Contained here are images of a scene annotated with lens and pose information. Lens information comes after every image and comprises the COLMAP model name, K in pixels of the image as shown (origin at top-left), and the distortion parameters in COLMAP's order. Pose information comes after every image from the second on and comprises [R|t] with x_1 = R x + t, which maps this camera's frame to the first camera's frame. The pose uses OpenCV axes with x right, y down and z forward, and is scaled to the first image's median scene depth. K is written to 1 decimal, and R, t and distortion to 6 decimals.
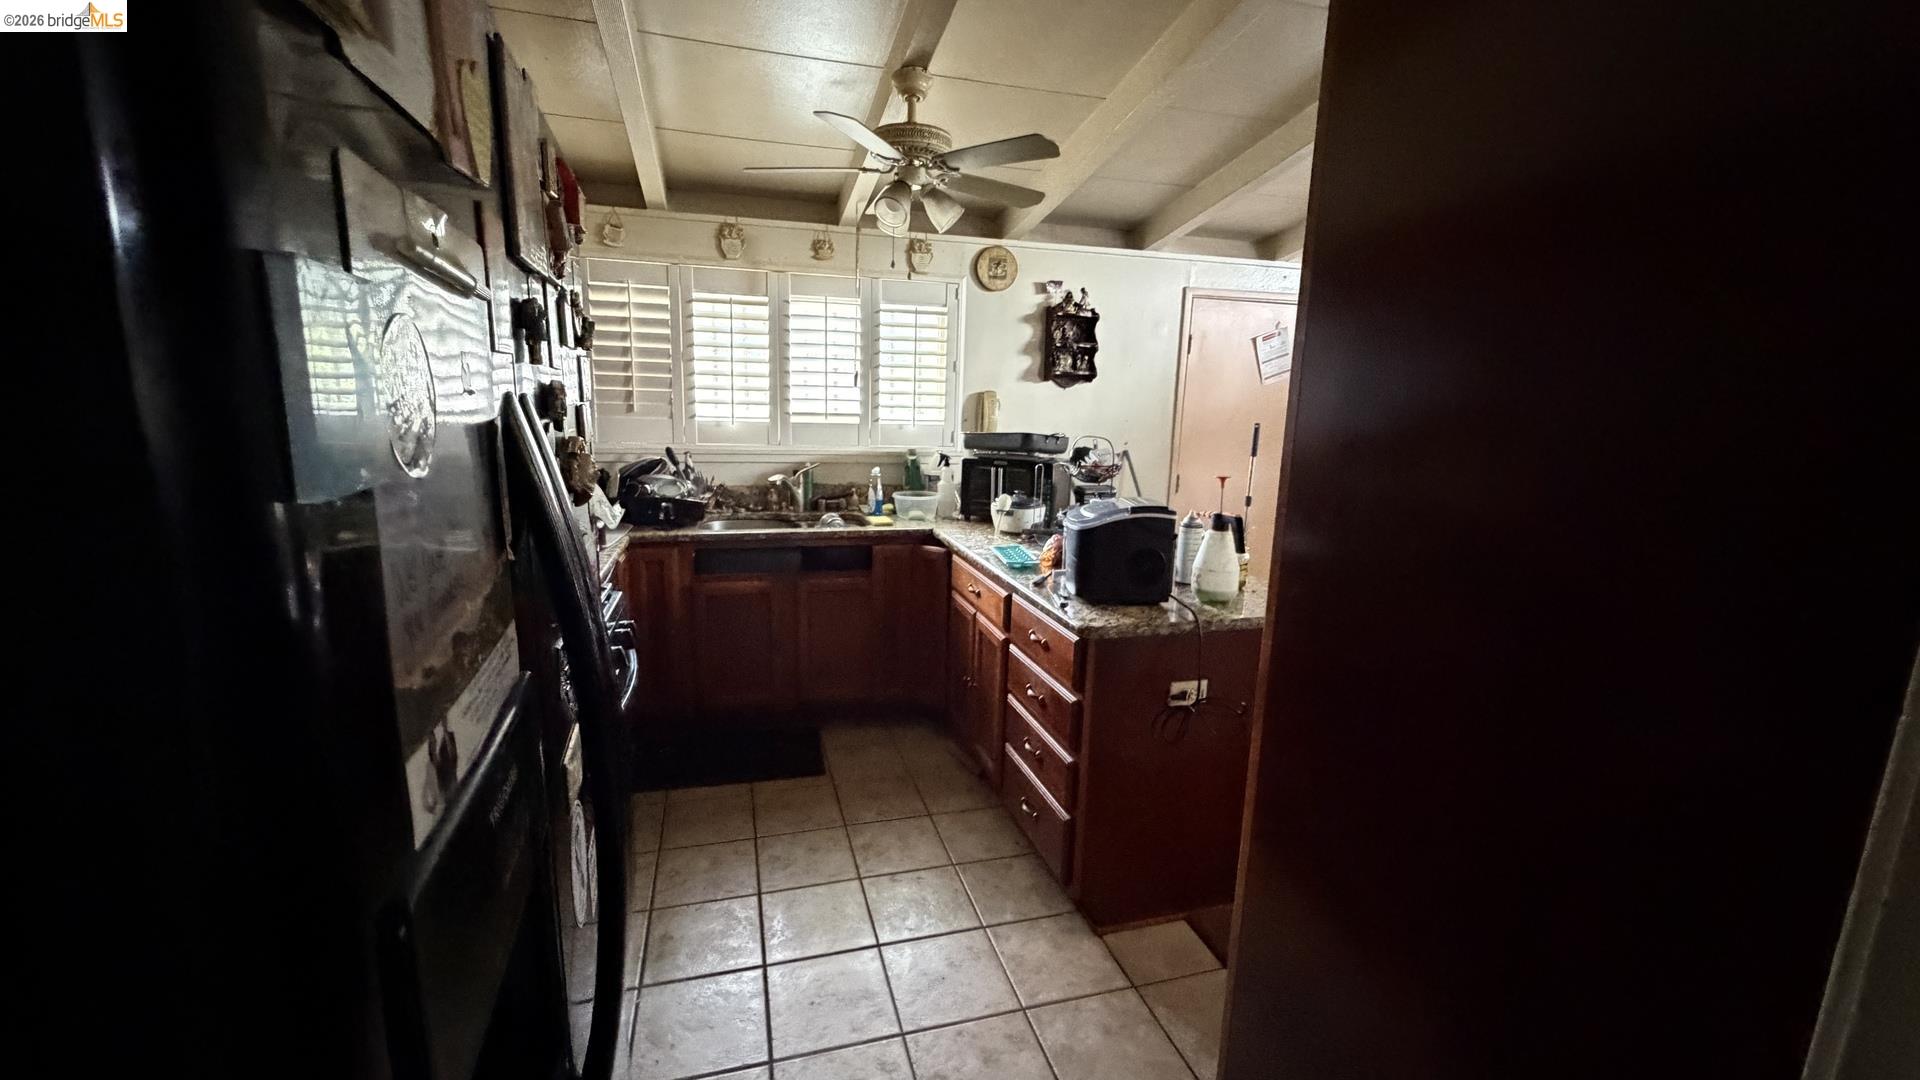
lens RADIAL K [[784.8, 0, 954.9], [0, 784.8, 542.2], [0, 0, 1]] dist [0.001794, 0.000133]
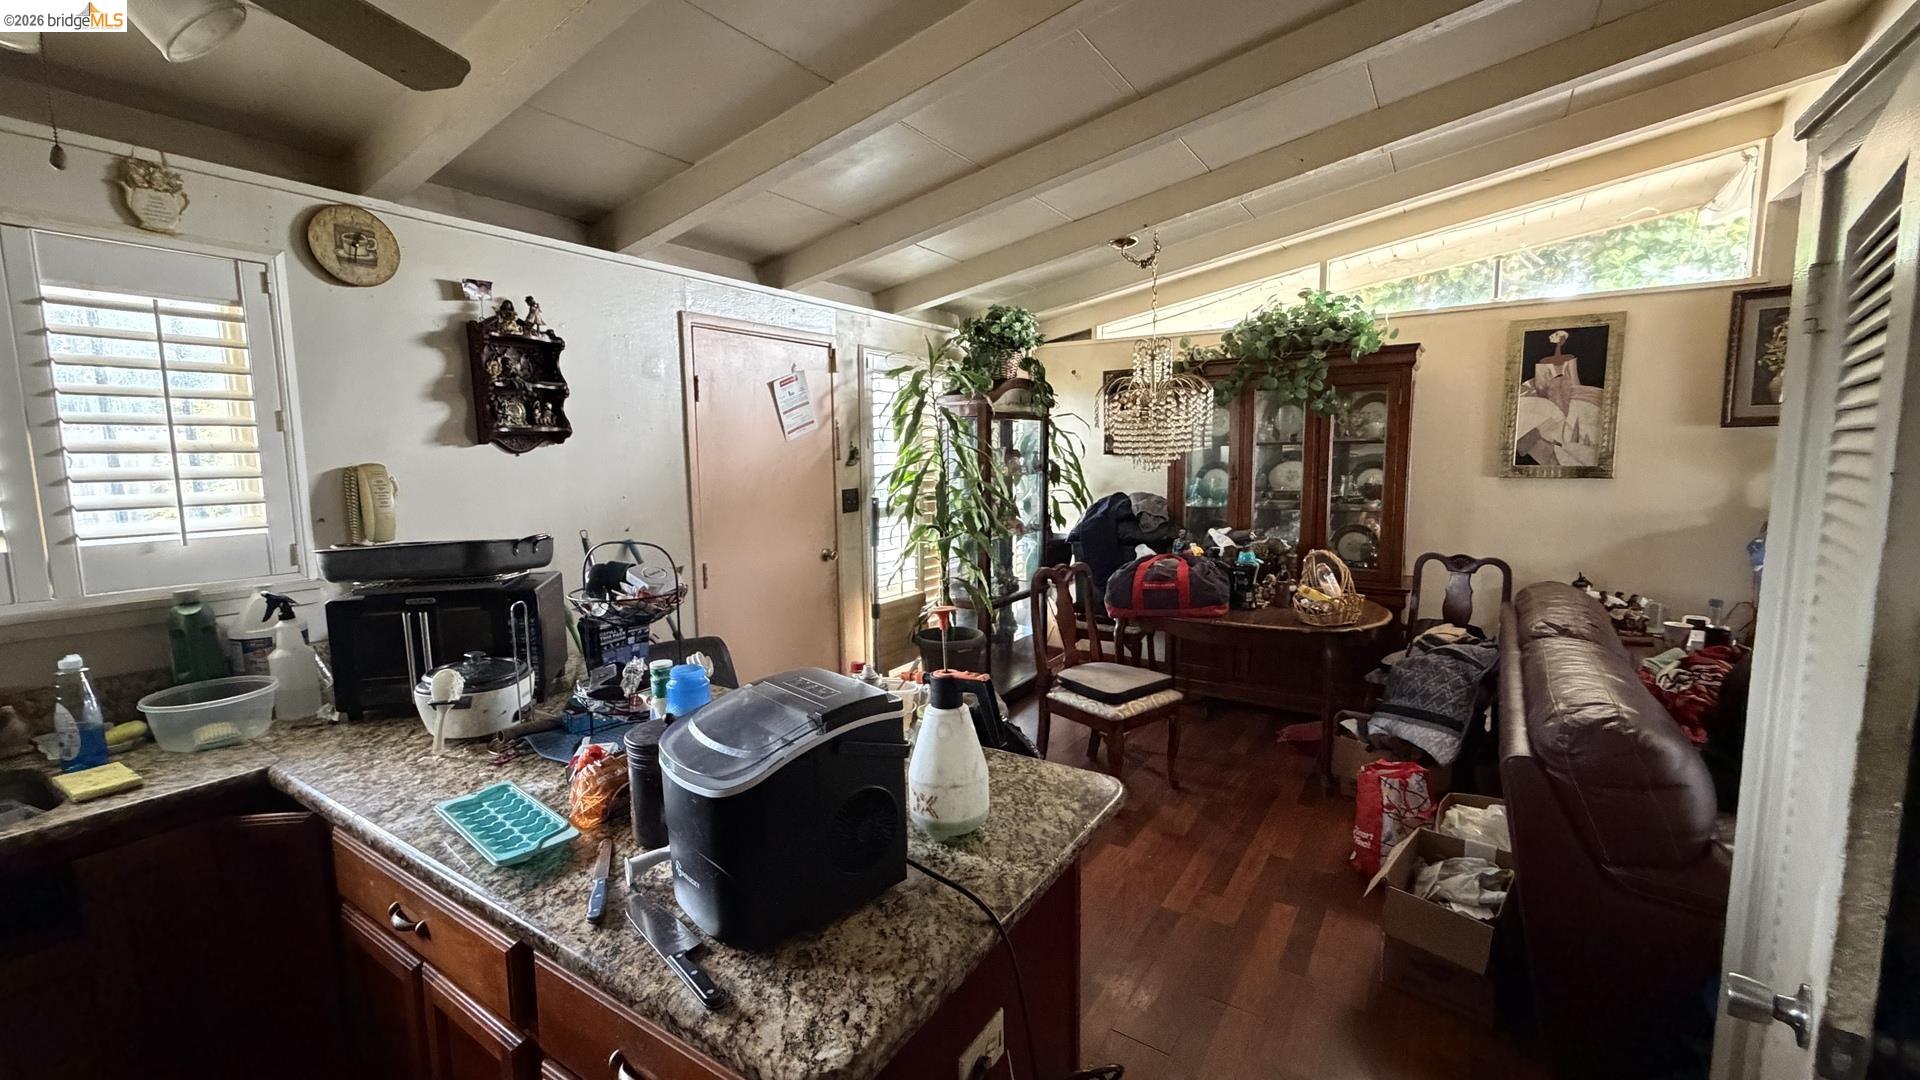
lens RADIAL K [[784.8, 0, 960.1], [0, 784.8, 544.0], [0, 0, 1]] dist [0.001794, 0.000133]
pose [[0.761679, -0.111531, 0.638283, 0.001889], [0.152256, 0.988300, -0.008999, -0.071201], [-0.629812, 0.104037, 0.769749, 0.327697]]
